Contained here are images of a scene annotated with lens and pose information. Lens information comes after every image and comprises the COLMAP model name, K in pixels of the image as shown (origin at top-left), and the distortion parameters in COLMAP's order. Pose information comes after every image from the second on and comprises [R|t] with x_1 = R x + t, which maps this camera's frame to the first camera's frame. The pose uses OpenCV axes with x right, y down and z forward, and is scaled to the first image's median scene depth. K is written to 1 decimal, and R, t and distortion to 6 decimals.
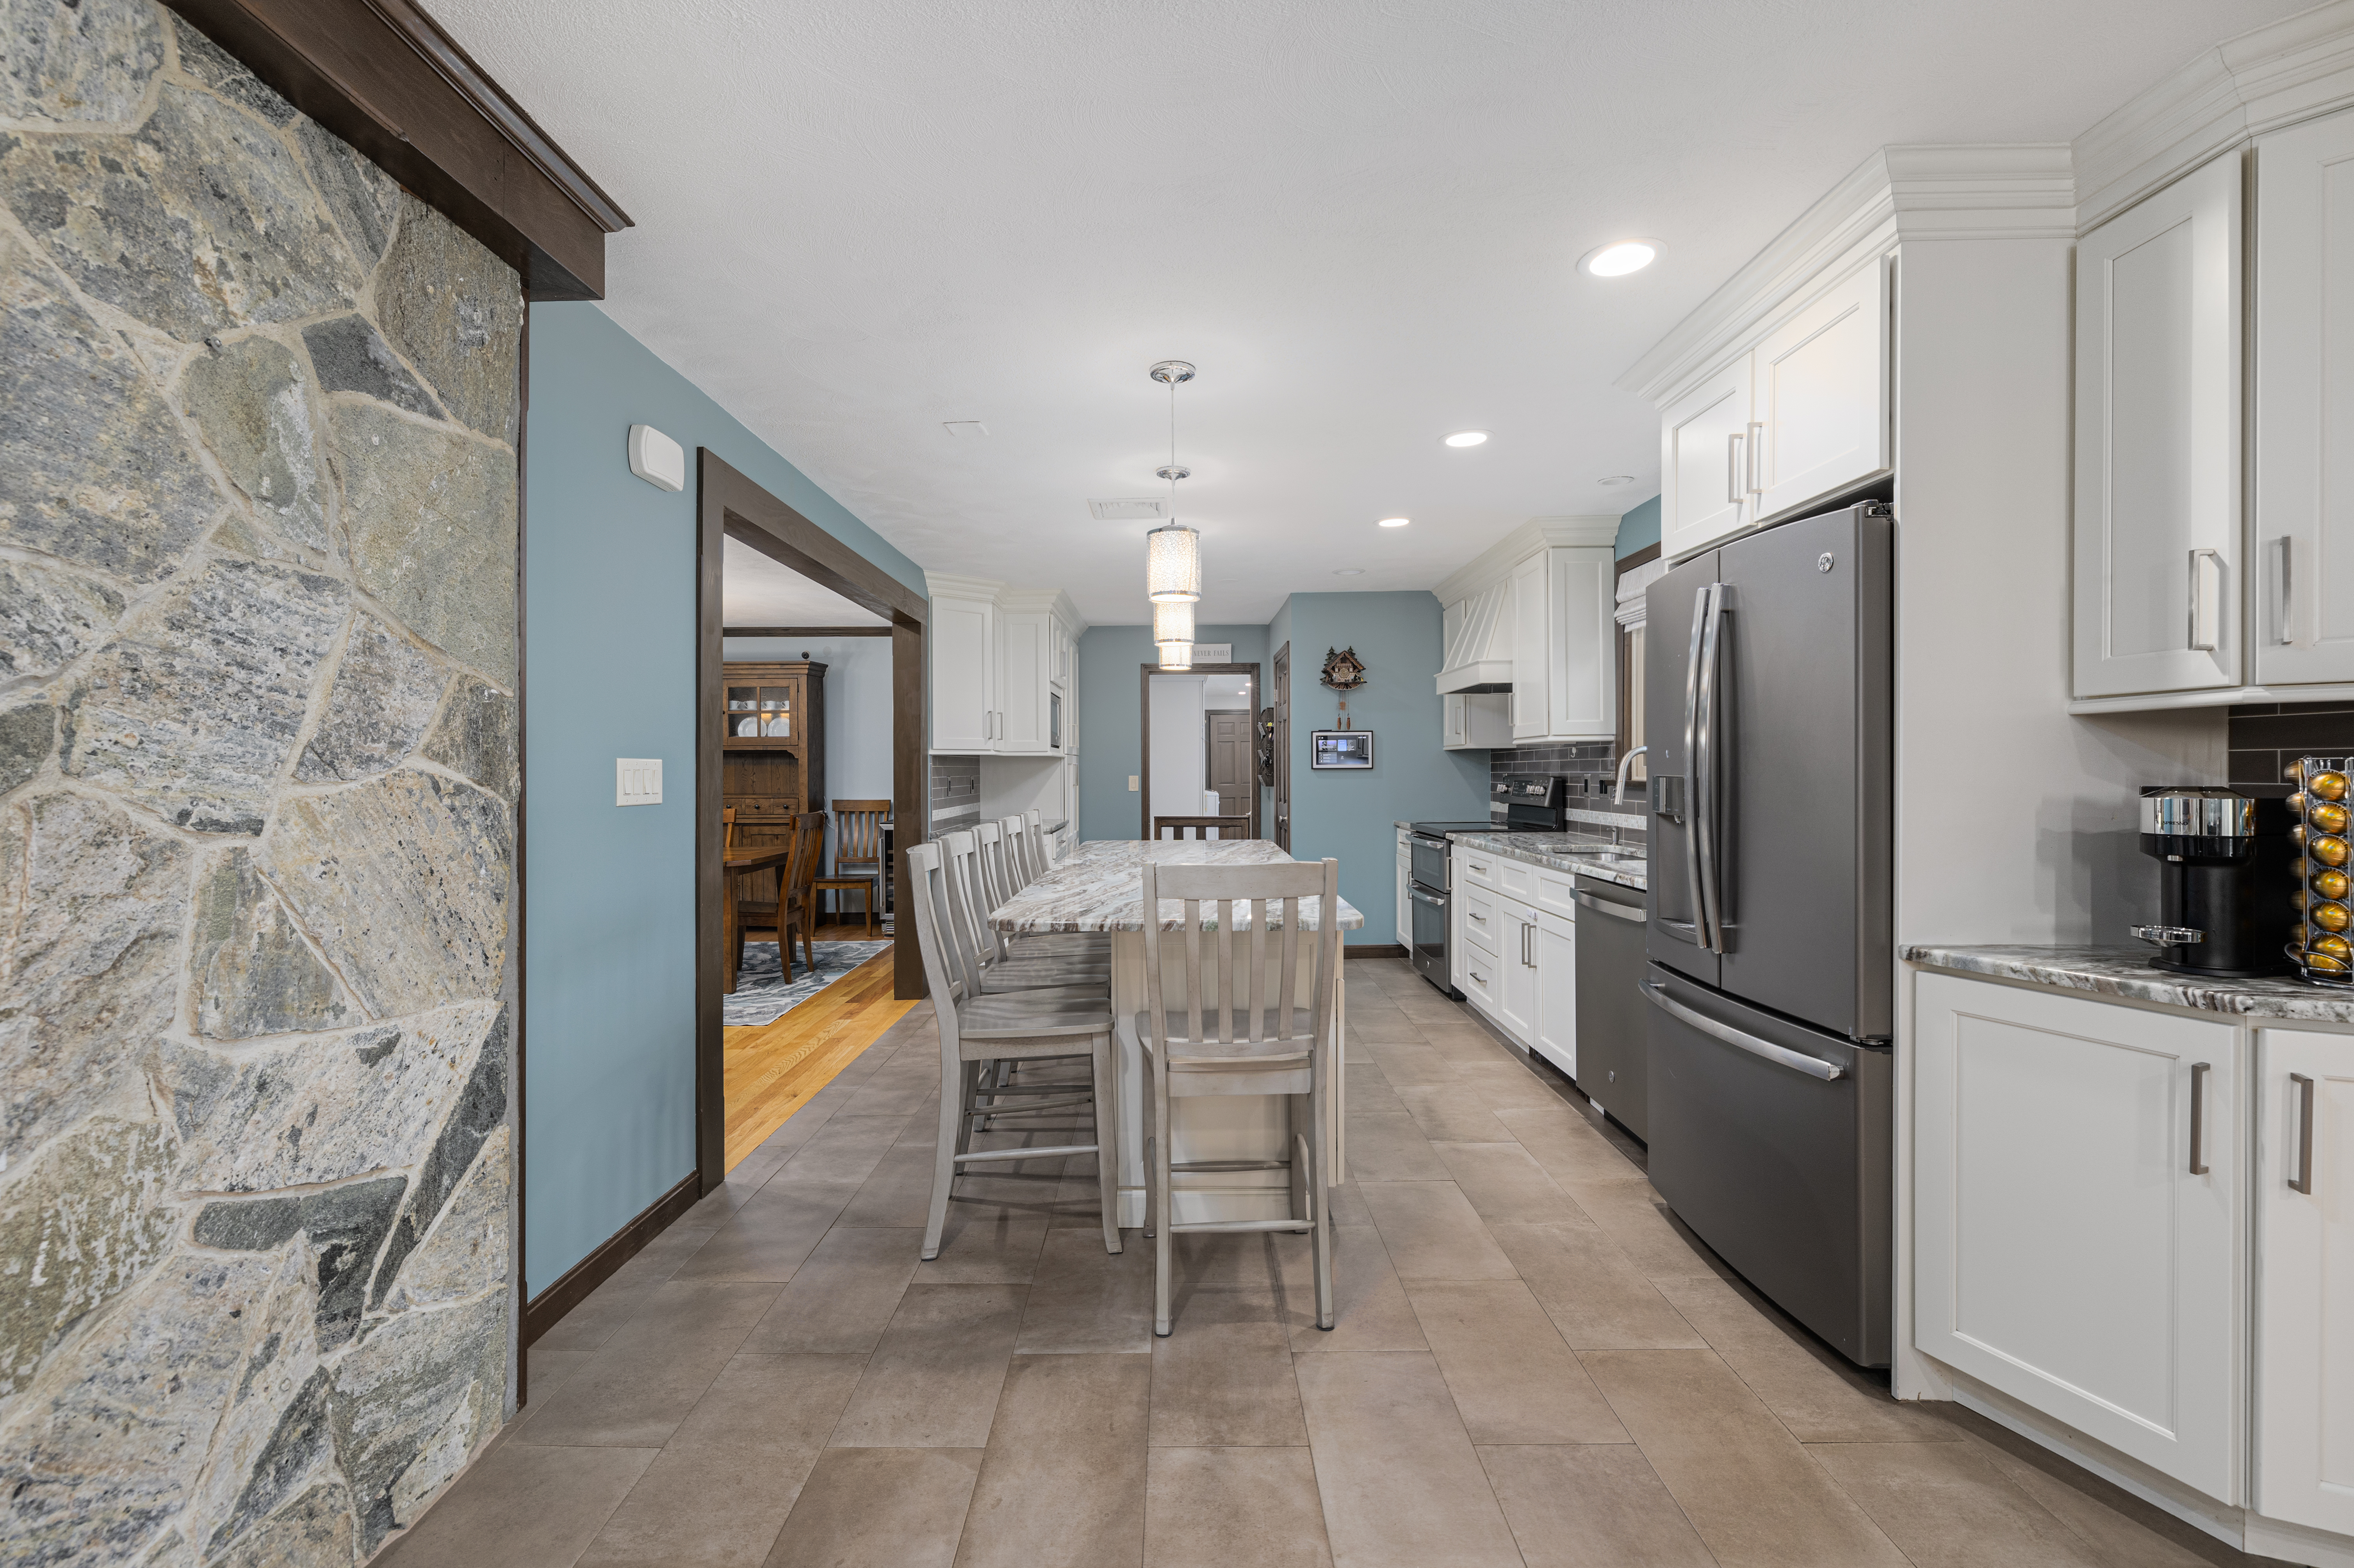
lens RADIAL K [[1004.8, 0, 1169.0], [0, 1004.8, 778.1], [0, 0, 1]] dist [-0.002634, -0.000030]
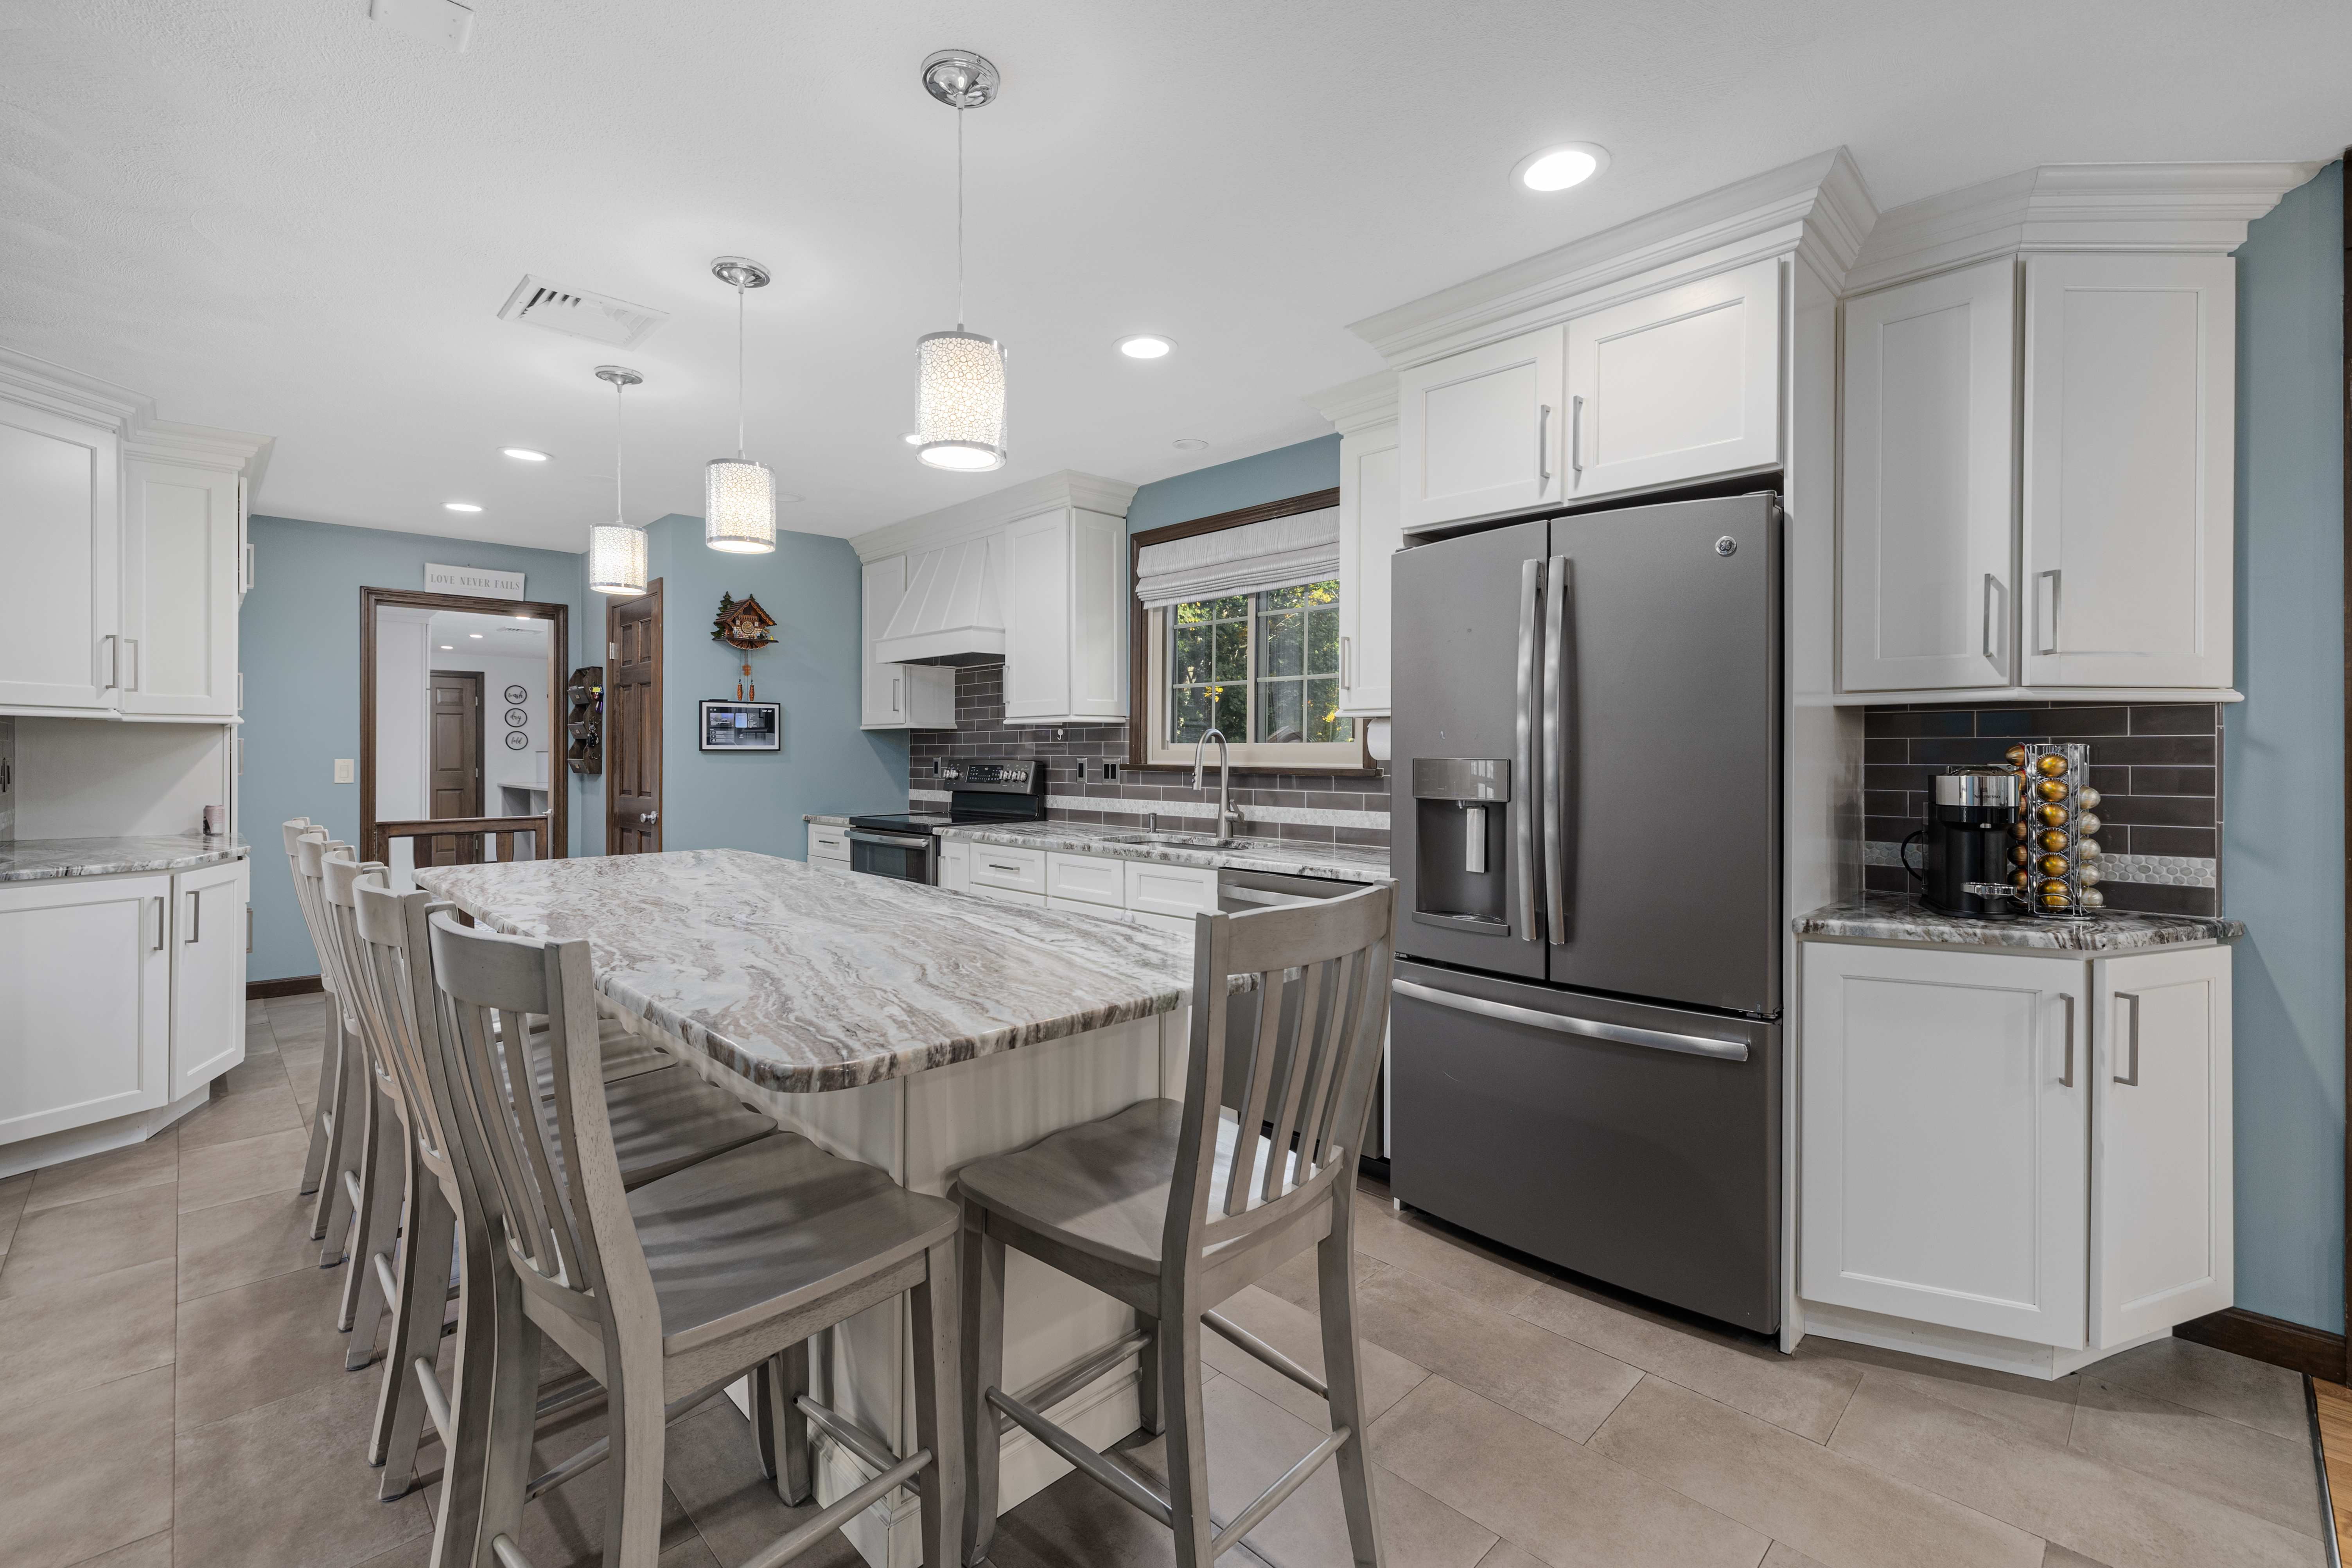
lens RADIAL K [[1004.1, 0, 1175.6], [0, 1004.1, 763.3], [0, 0, 1]] dist [-0.002634, -0.000030]
pose [[0.706776, -0.000999, 0.707437, -0.259443], [0.001351, 0.999999, 0.000062, 0.001462], [-0.707436, 0.000912, 0.706777, 0.396776]]
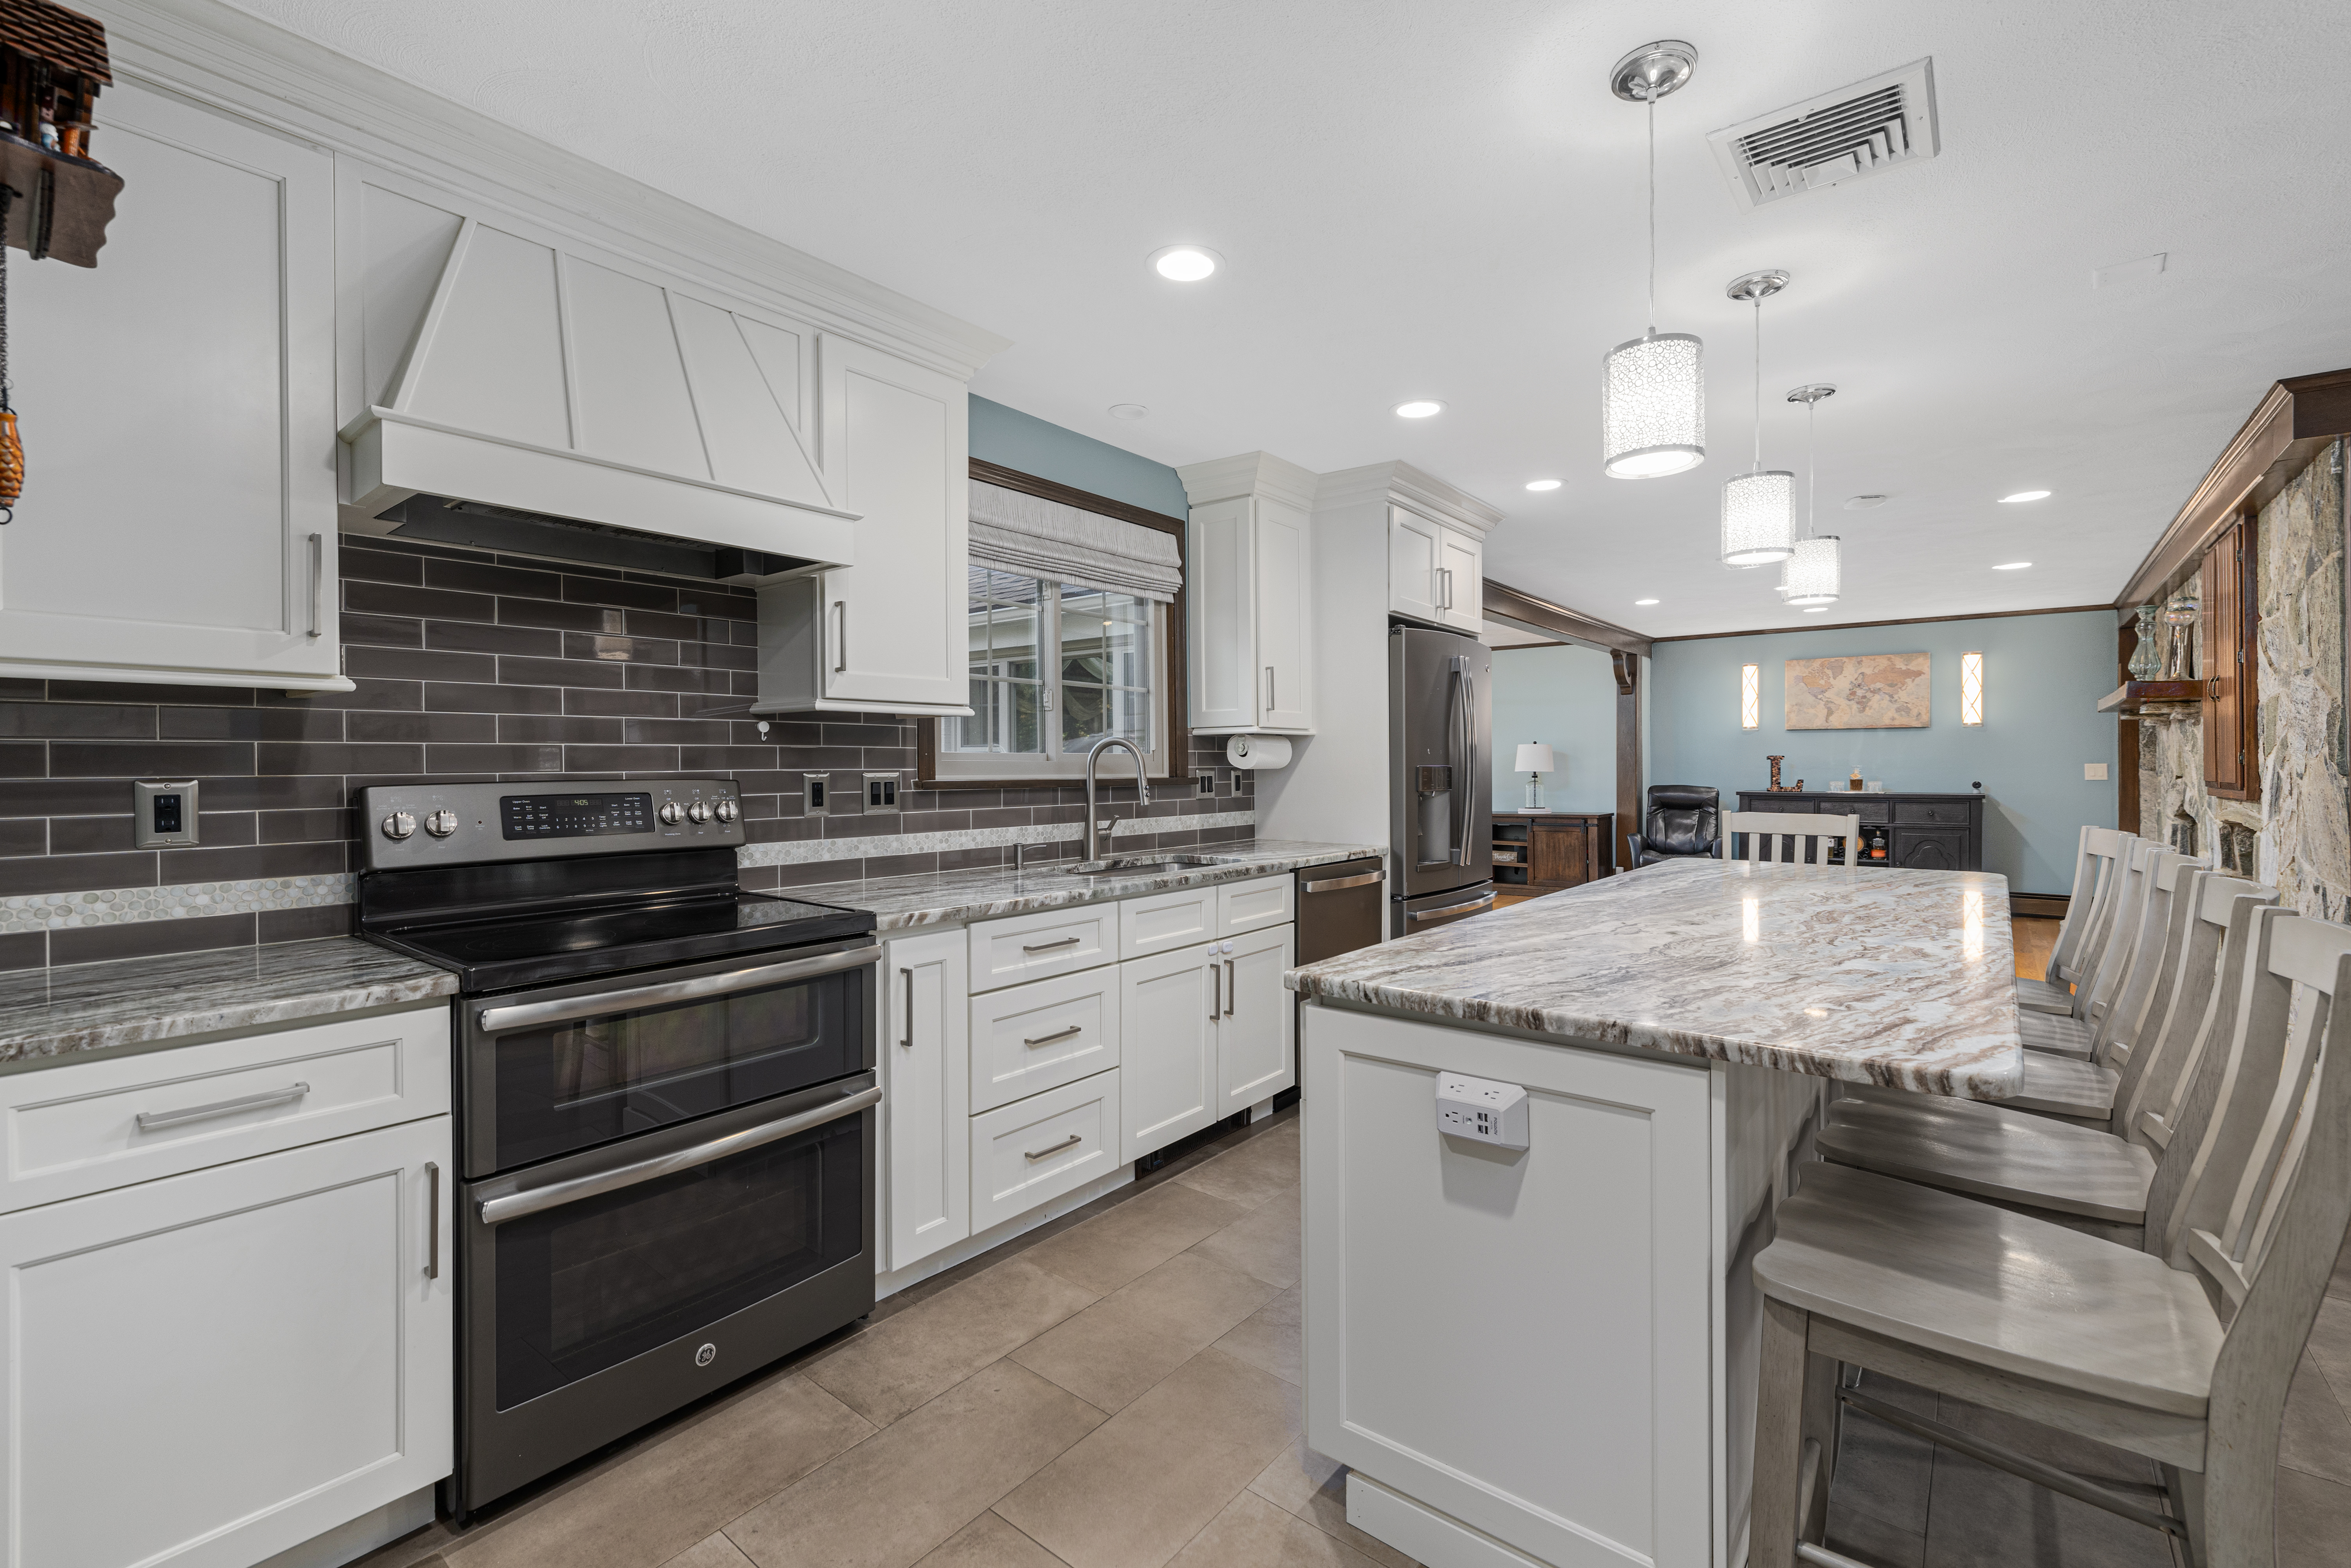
lens RADIAL K [[1003.7, 0, 1169.8], [0, 1003.7, 771.6], [0, 0, 1]] dist [-0.002634, -0.000030]
pose [[-0.778803, 0.013837, 0.627116, -0.103476], [0.021592, 0.999756, 0.004756, -0.005133], [-0.626897, 0.017245, -0.778911, 1.859557]]
